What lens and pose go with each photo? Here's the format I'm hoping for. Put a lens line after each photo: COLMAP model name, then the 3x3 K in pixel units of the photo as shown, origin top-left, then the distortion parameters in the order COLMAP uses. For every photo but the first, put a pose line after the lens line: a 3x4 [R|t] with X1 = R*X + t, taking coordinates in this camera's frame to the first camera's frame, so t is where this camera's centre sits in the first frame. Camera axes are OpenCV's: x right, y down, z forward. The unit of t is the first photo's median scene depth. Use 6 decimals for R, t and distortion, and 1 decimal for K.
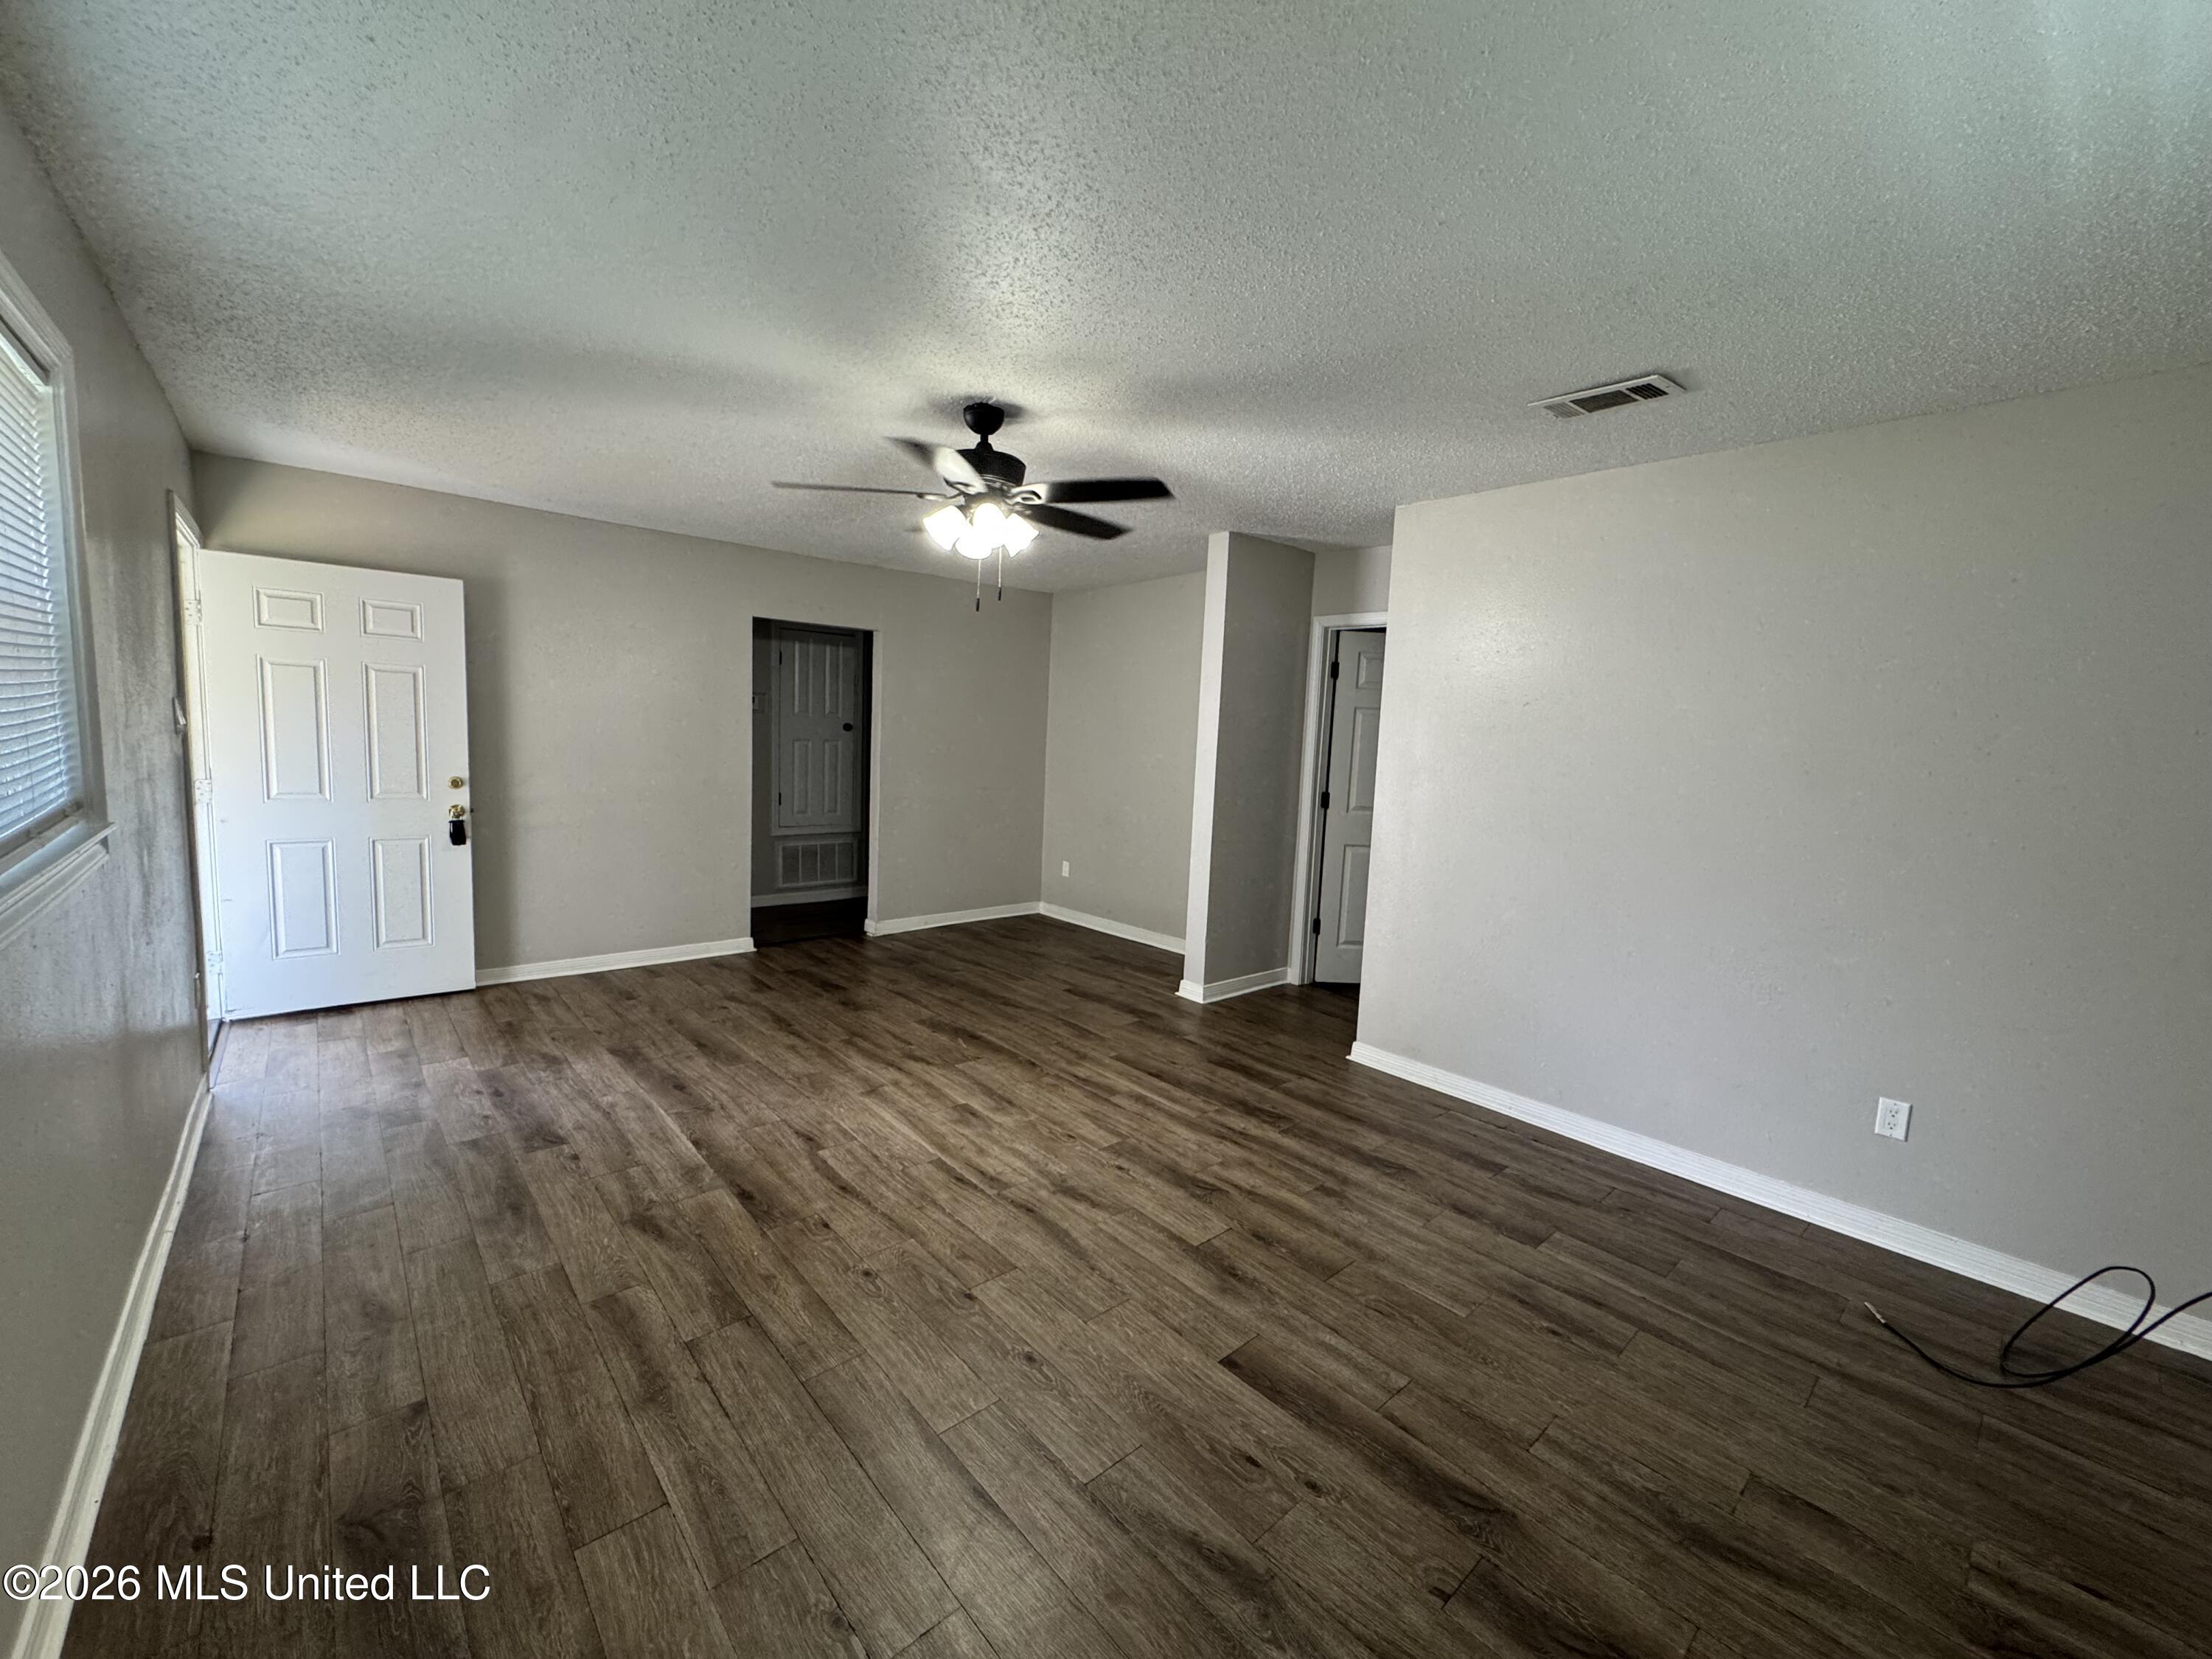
lens RADIAL K [[886.6, 0, 1108.2], [0, 886.6, 827.1], [0, 0, 1]] dist [-0.003754, 0.000313]
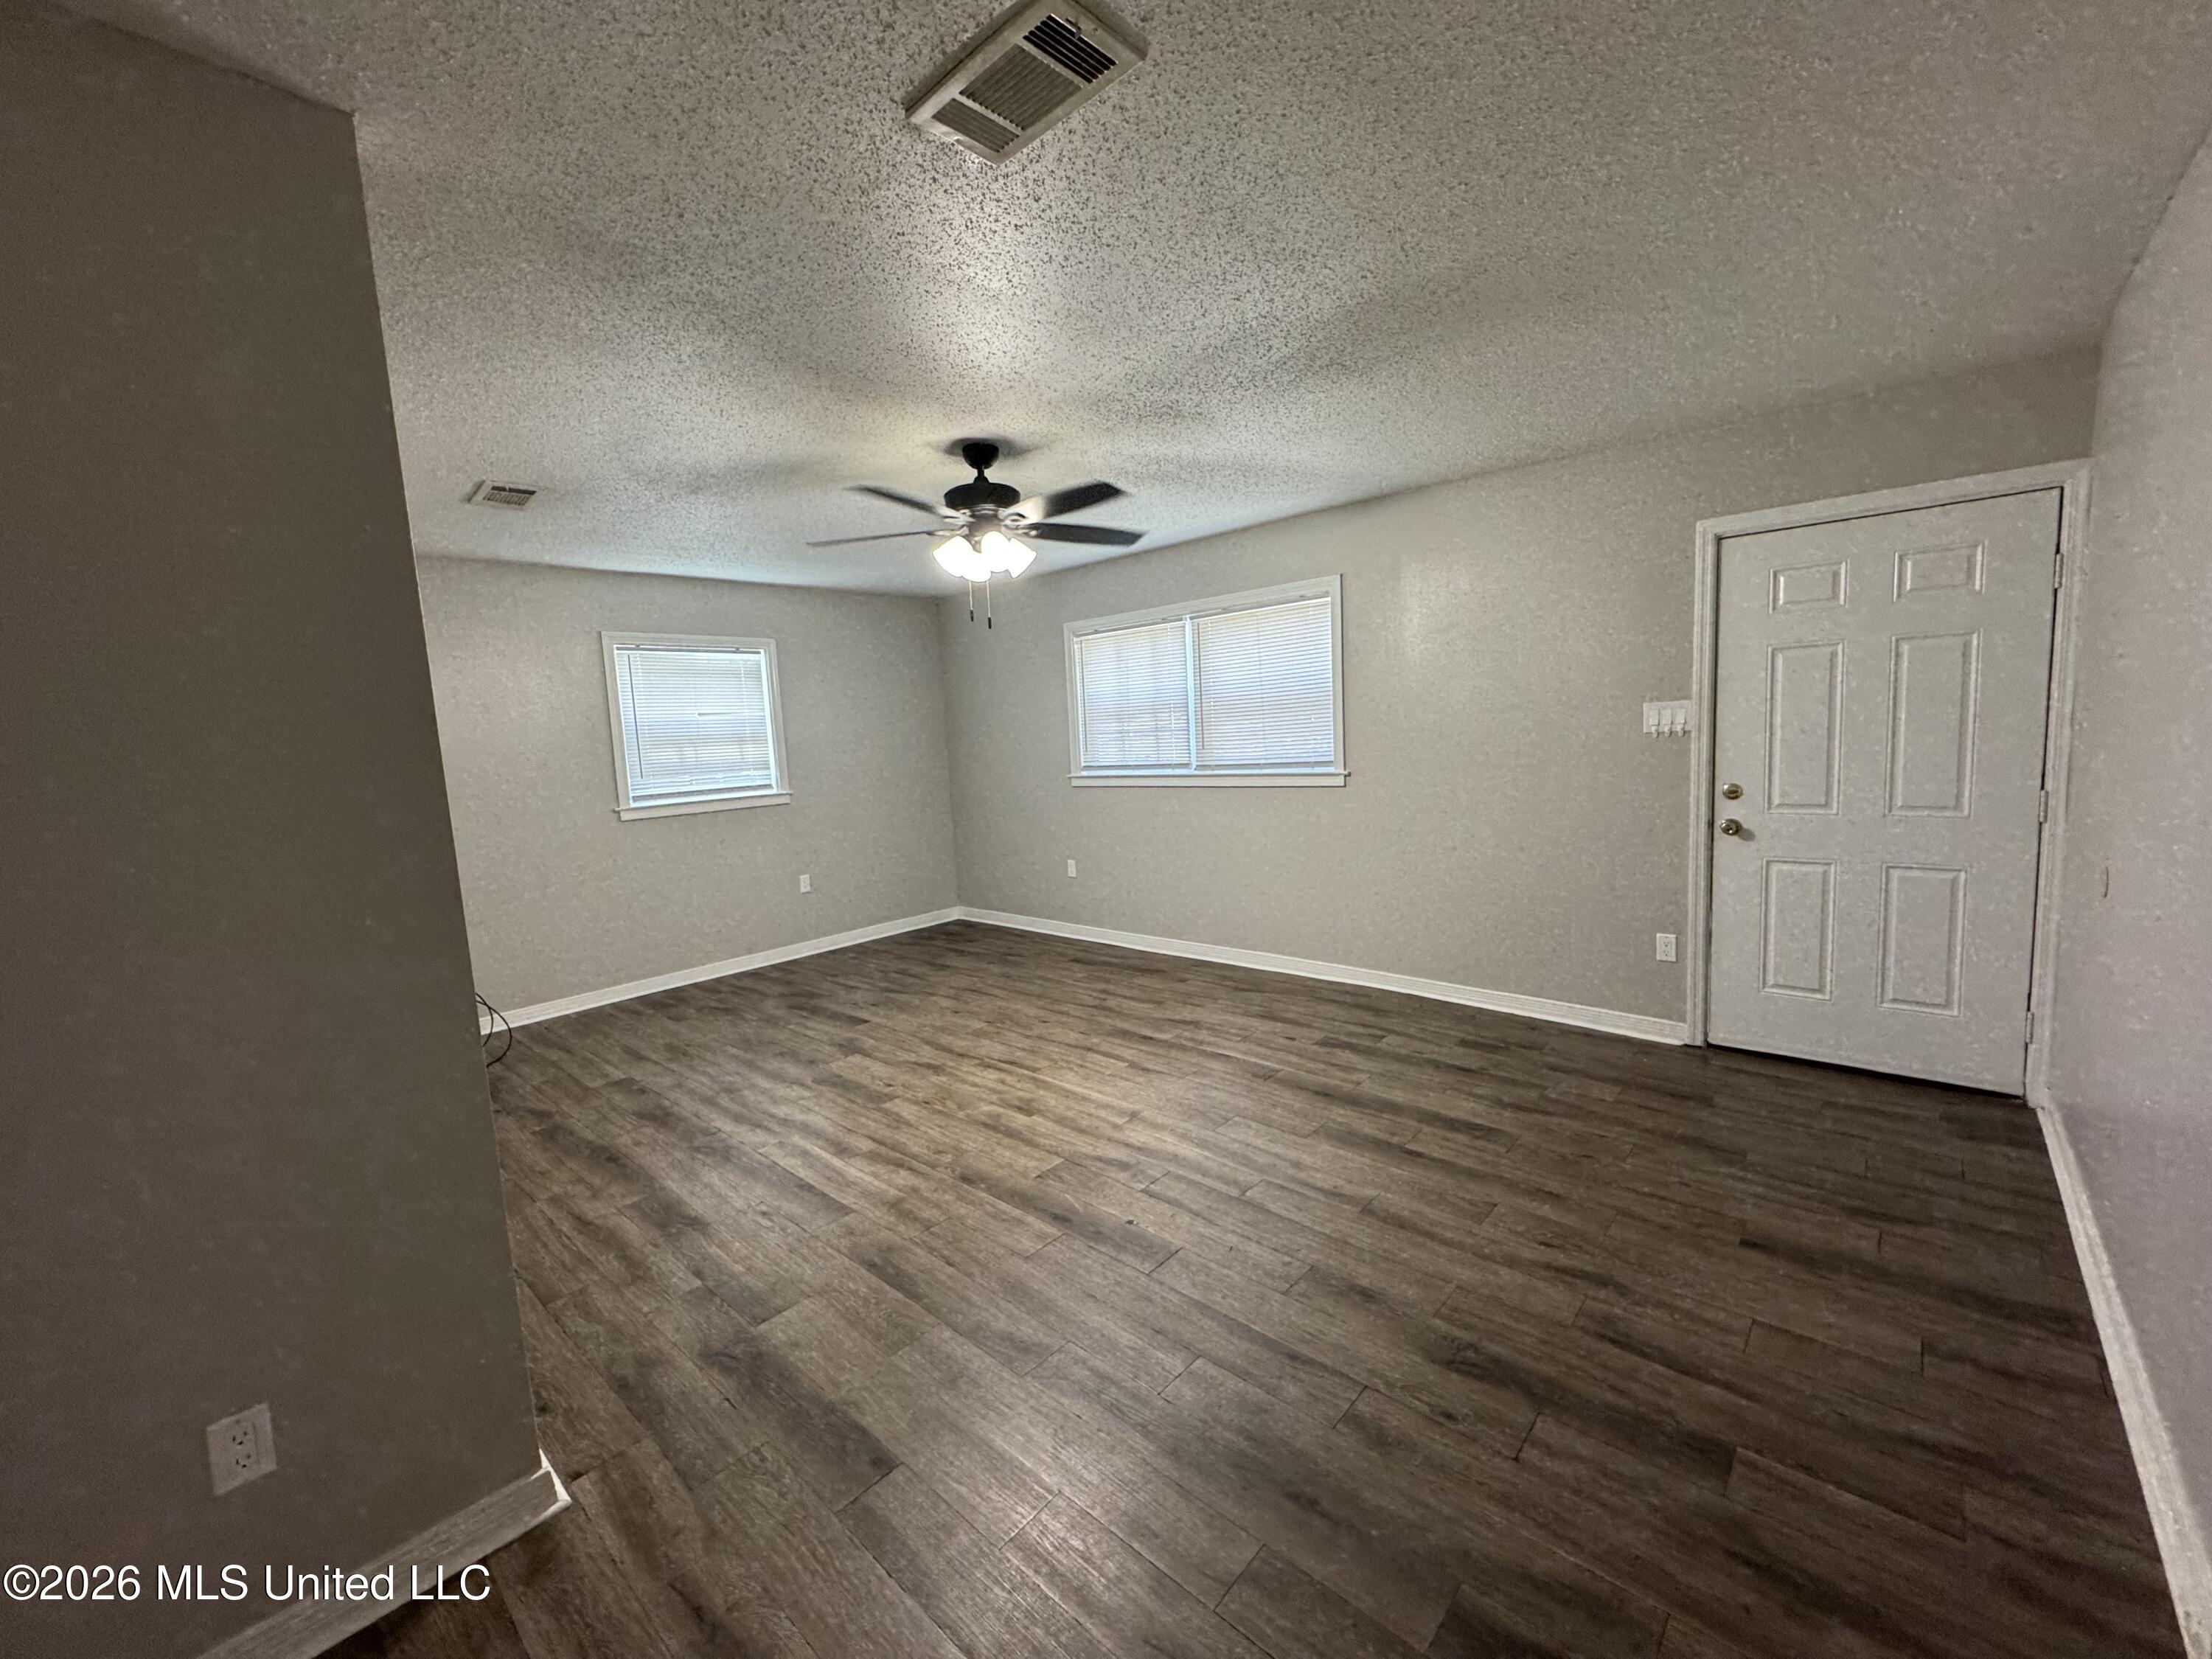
lens RADIAL K [[886.6, 0, 1109.3], [0, 886.6, 827.4], [0, 0, 1]] dist [-0.003754, 0.000313]
pose [[-0.994438, 0.022460, -0.102905, -0.160359], [-0.000241, 0.976512, 0.215465, -0.223096], [0.105327, 0.214291, -0.971074, 1.987087]]
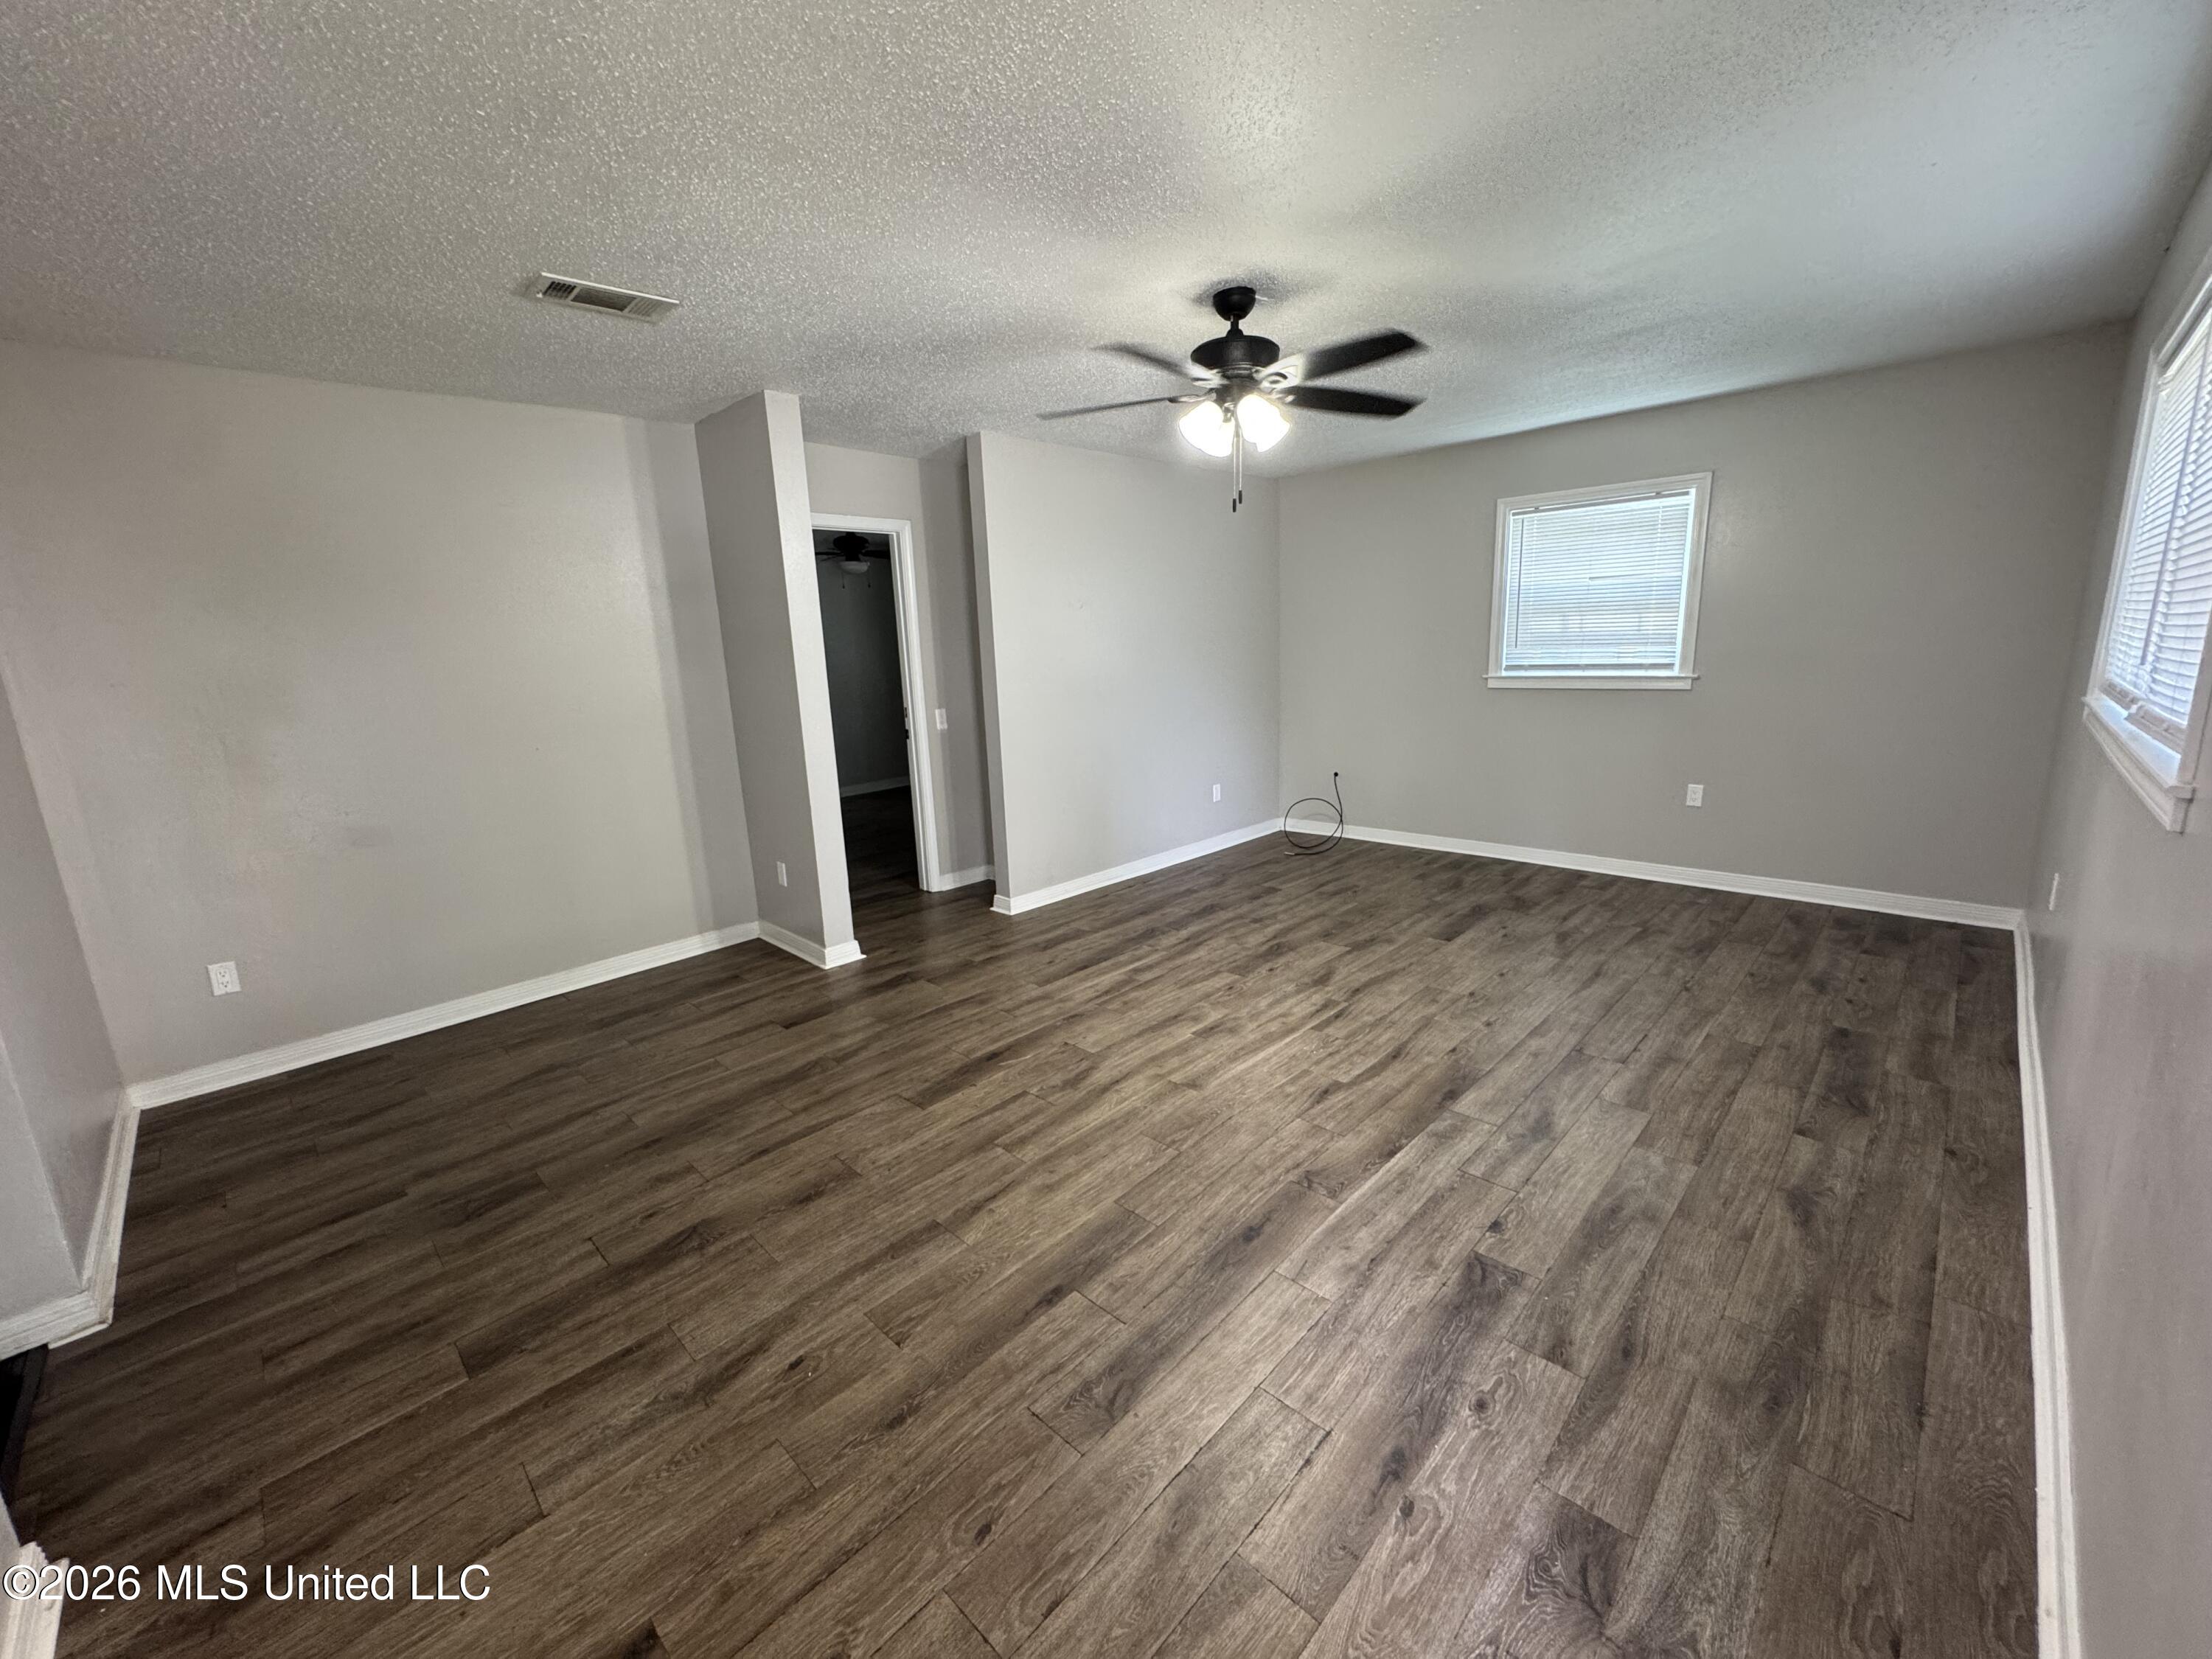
lens RADIAL K [[886.6, 0, 1097.8], [0, 886.6, 825.5], [0, 0, 1]] dist [-0.003754, 0.000313]
pose [[-0.065110, -0.244609, 0.967433, -1.077913], [0.146604, 0.956626, 0.251743, -0.168346], [-0.987050, 0.158221, -0.026425, 1.143837]]
